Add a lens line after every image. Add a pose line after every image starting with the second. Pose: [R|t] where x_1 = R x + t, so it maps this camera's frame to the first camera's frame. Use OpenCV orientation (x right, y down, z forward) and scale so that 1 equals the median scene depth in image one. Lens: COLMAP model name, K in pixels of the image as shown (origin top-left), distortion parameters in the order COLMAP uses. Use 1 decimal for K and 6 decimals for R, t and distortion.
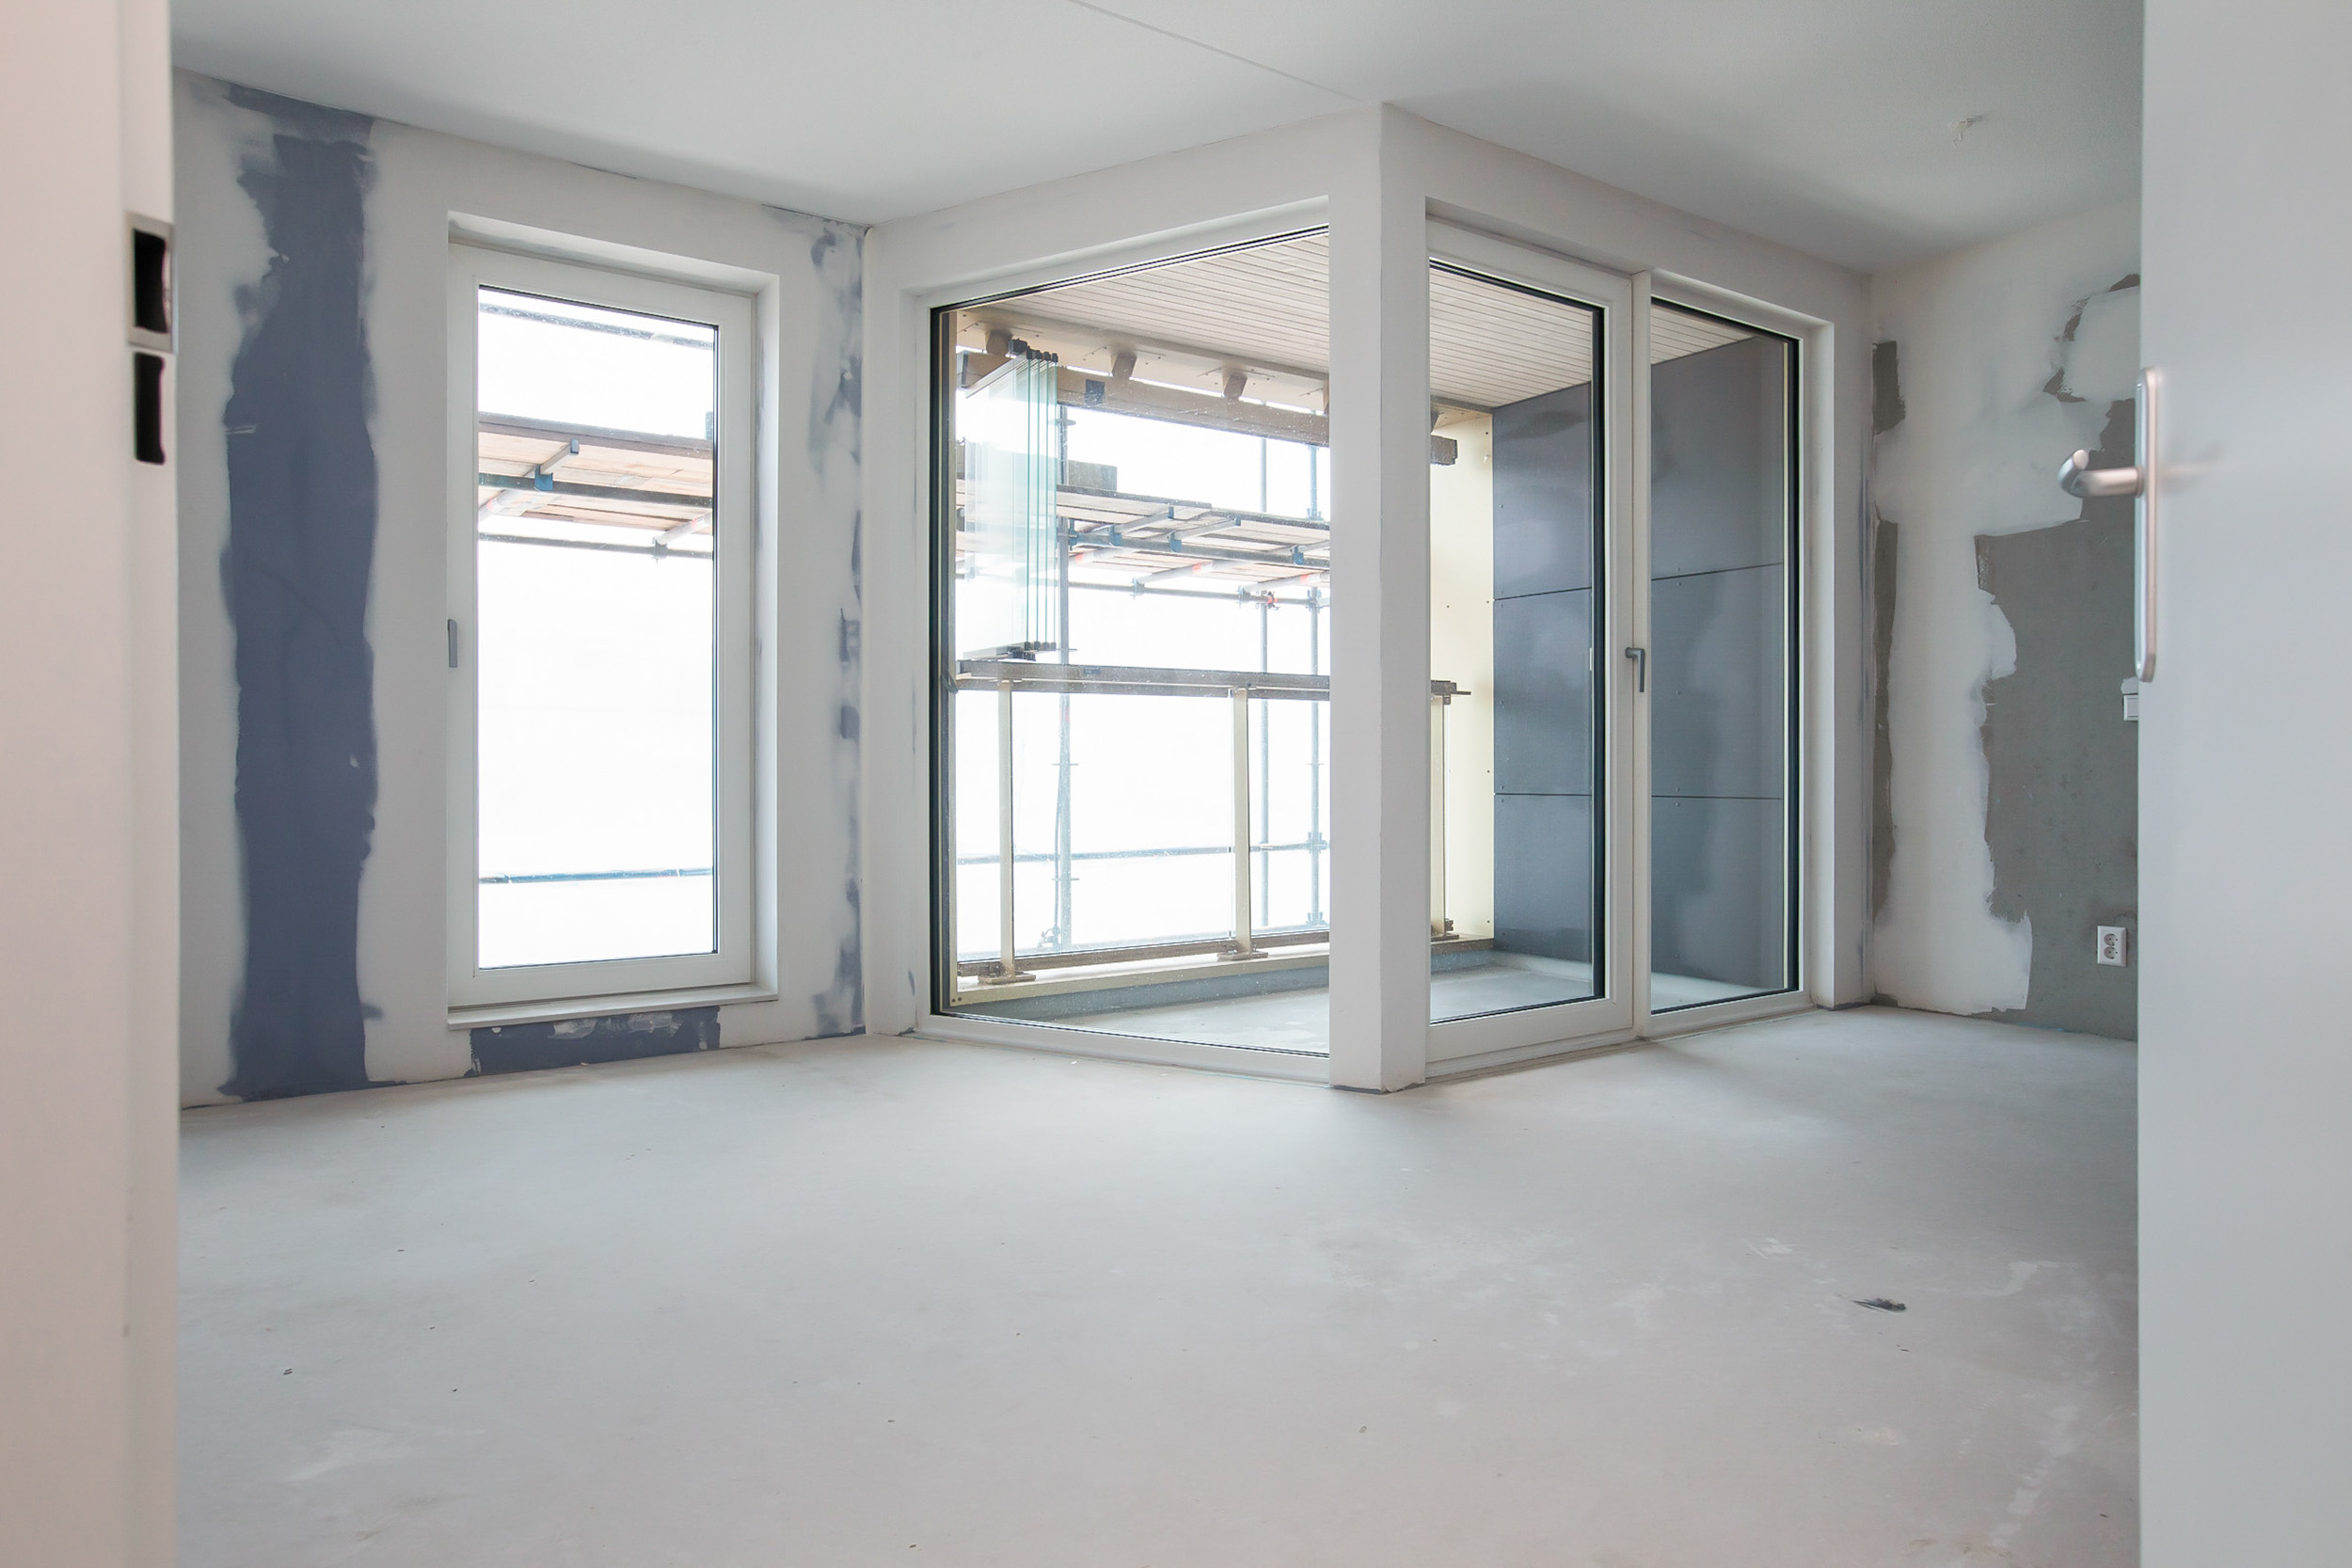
lens RADIAL K [[1509.6, 0, 1179.7], [0, 1509.6, 783.6], [0, 0, 1]] dist [-0.045398, 0.057417]
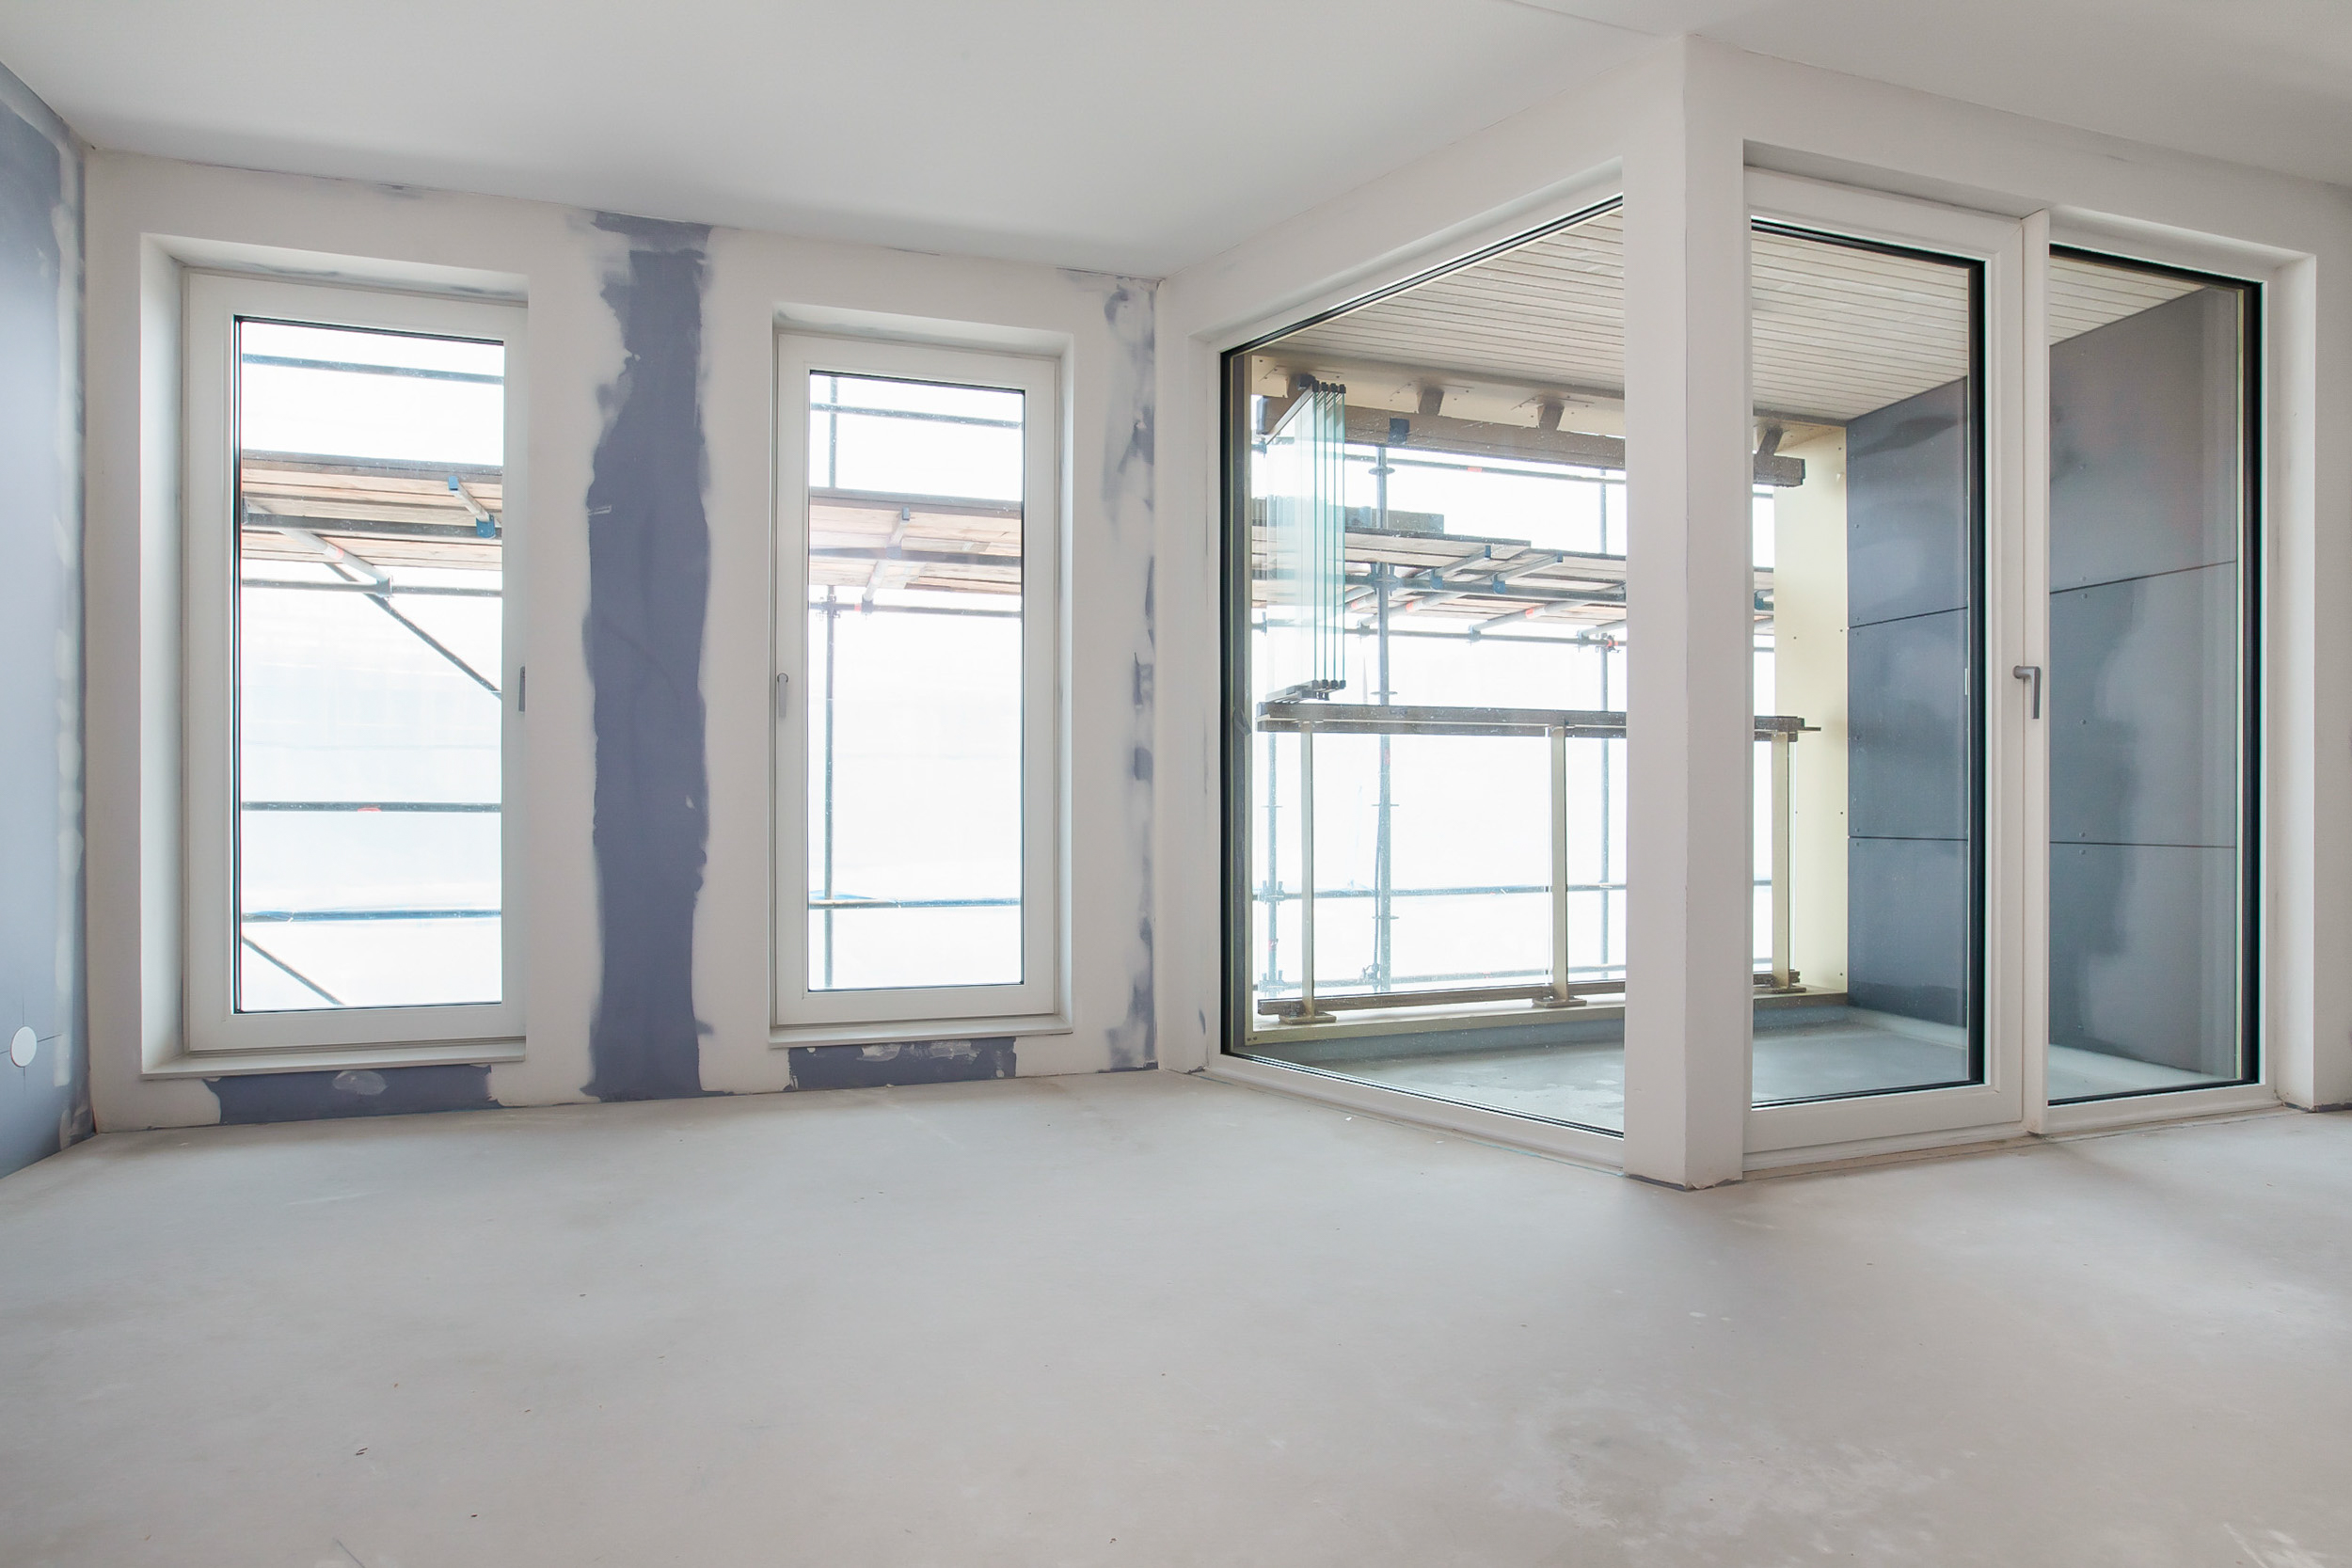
lens RADIAL K [[1265.1, 0, 1148.7], [0, 1265.1, 816.5], [0, 0, 1]] dist [-0.064686, 0.044567]
pose [[0.950042, 0.003382, -0.312104, 0.052070], [-0.004382, 0.999987, -0.002502, -0.002947], [0.312092, 0.003745, 0.950045, 0.186169]]
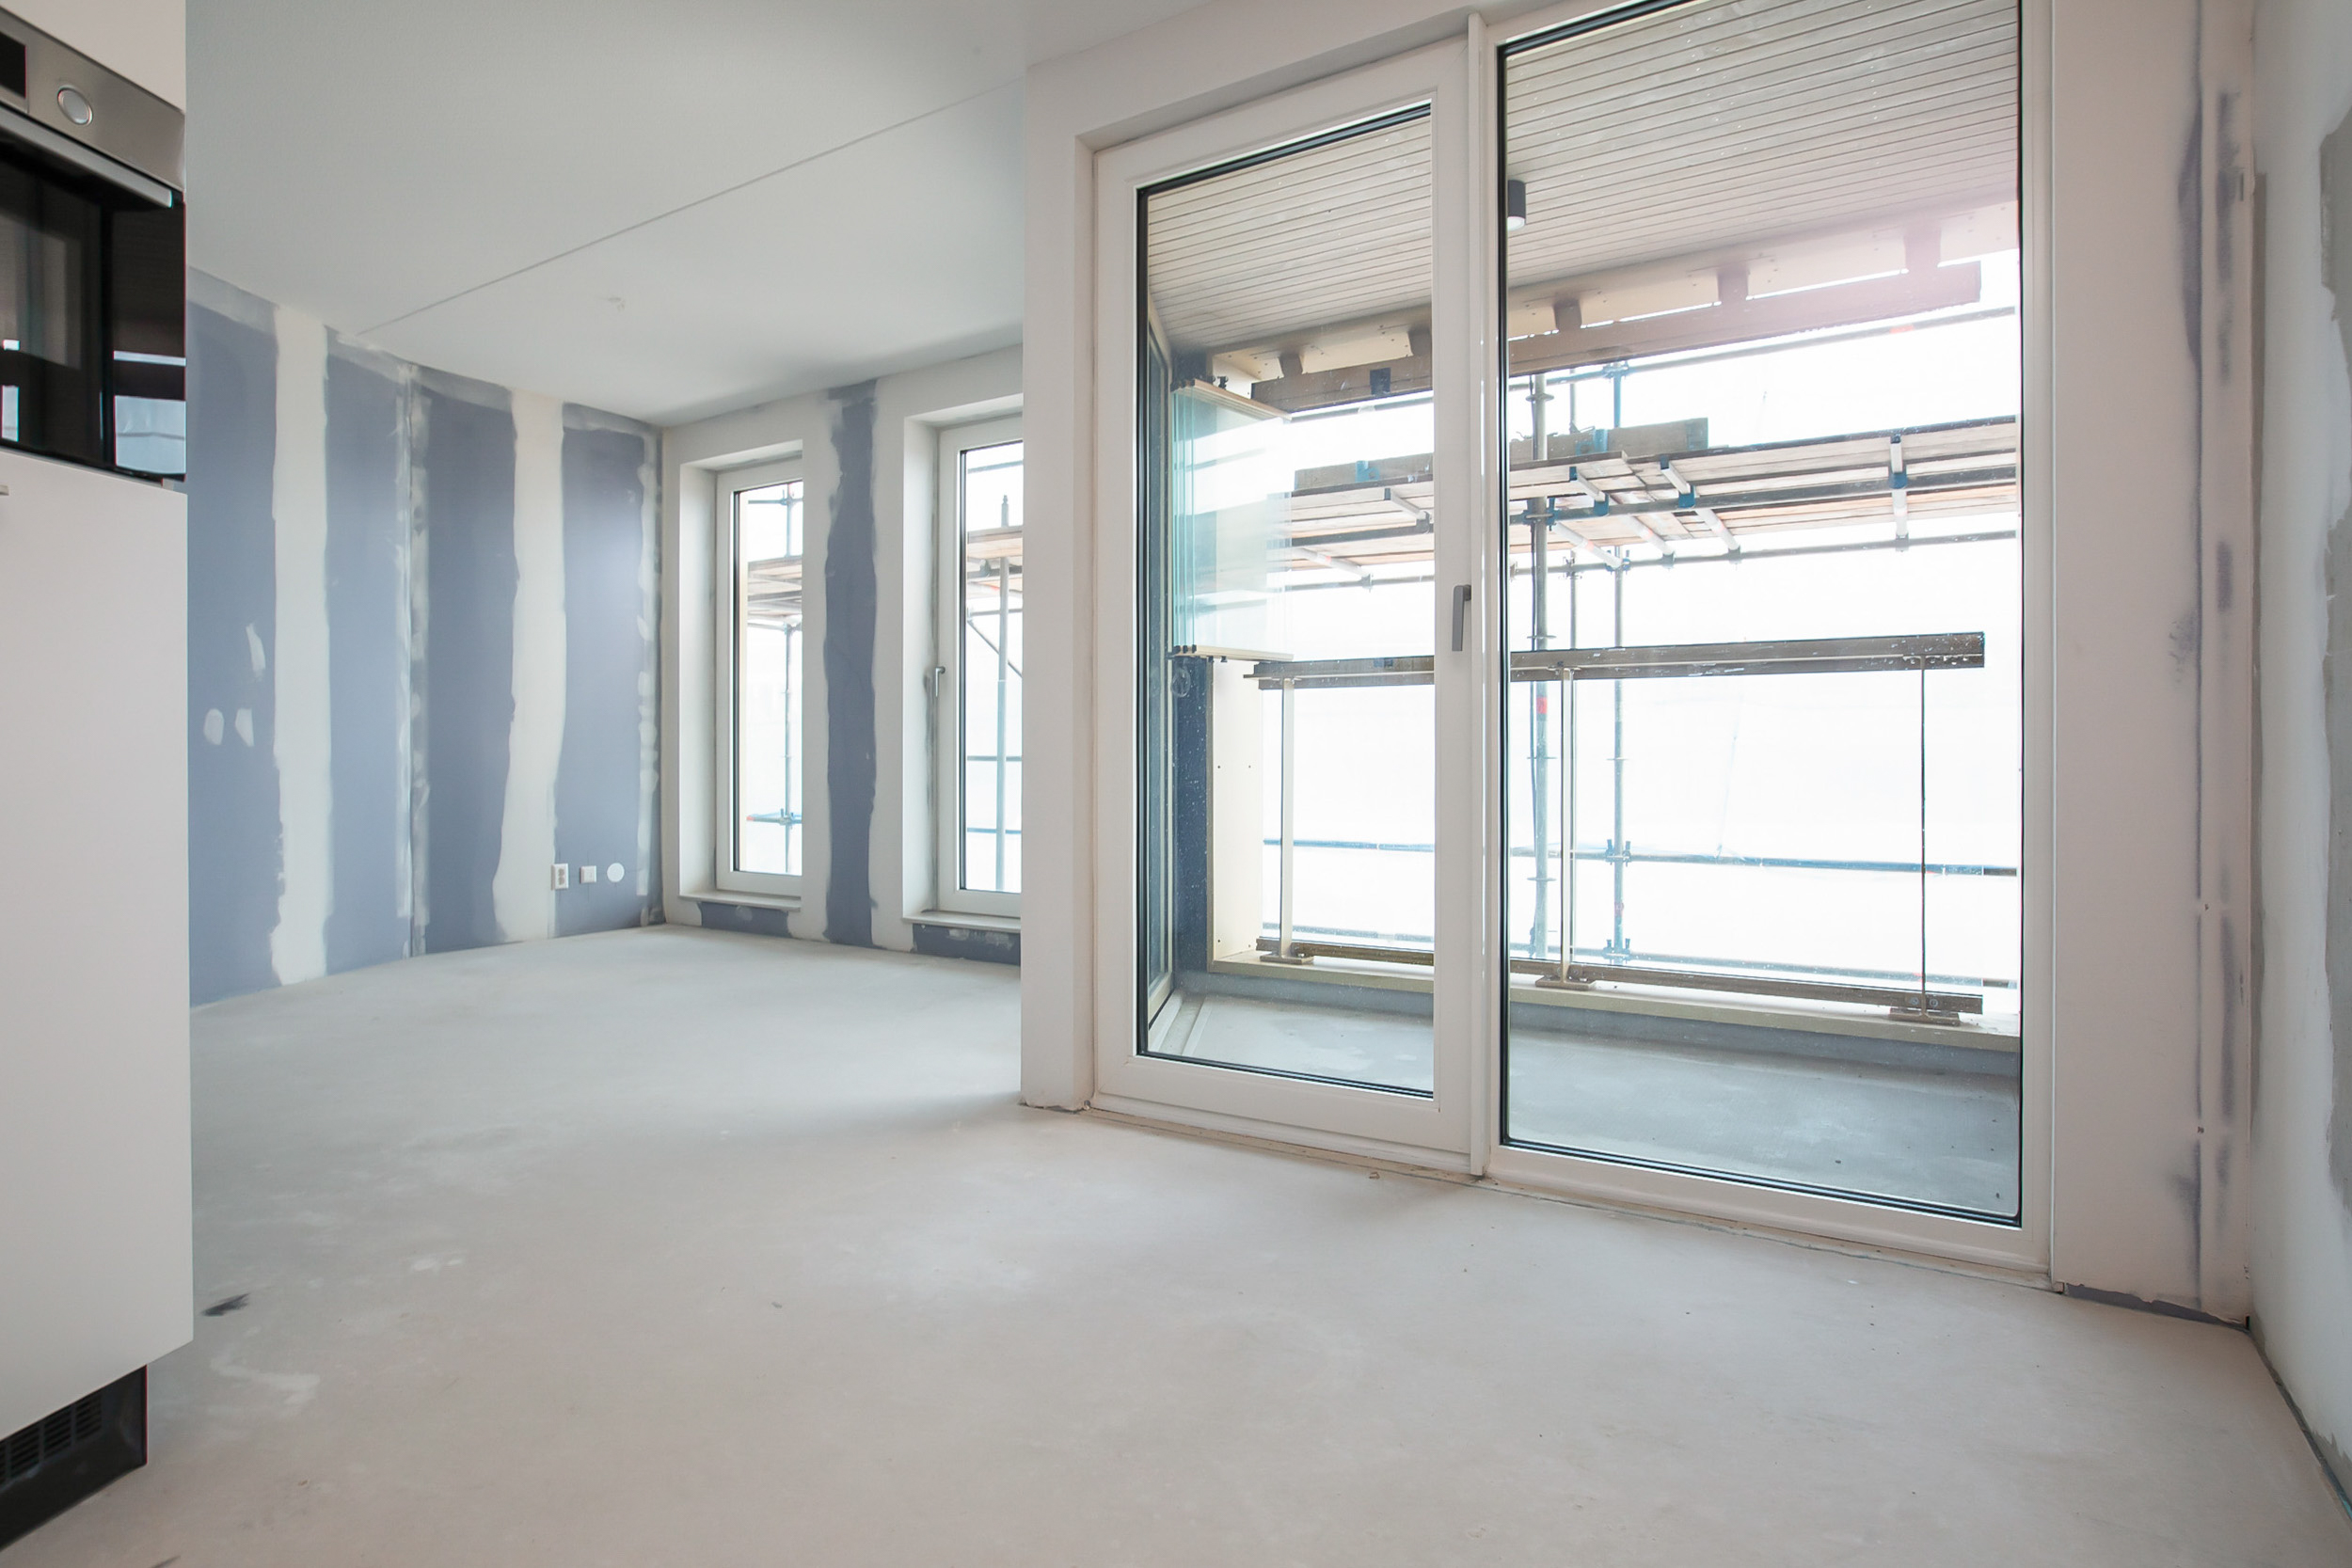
lens RADIAL K [[1222.4, 0, 1174.2], [0, 1222.4, 762.2], [0, 0, 1]] dist [-0.053435, 0.027801]
pose [[0.375603, 0.004508, -0.926769, 0.731715], [-0.012512, 0.999922, -0.000207, -0.009759], [0.926696, 0.011673, 0.375630, 0.671585]]
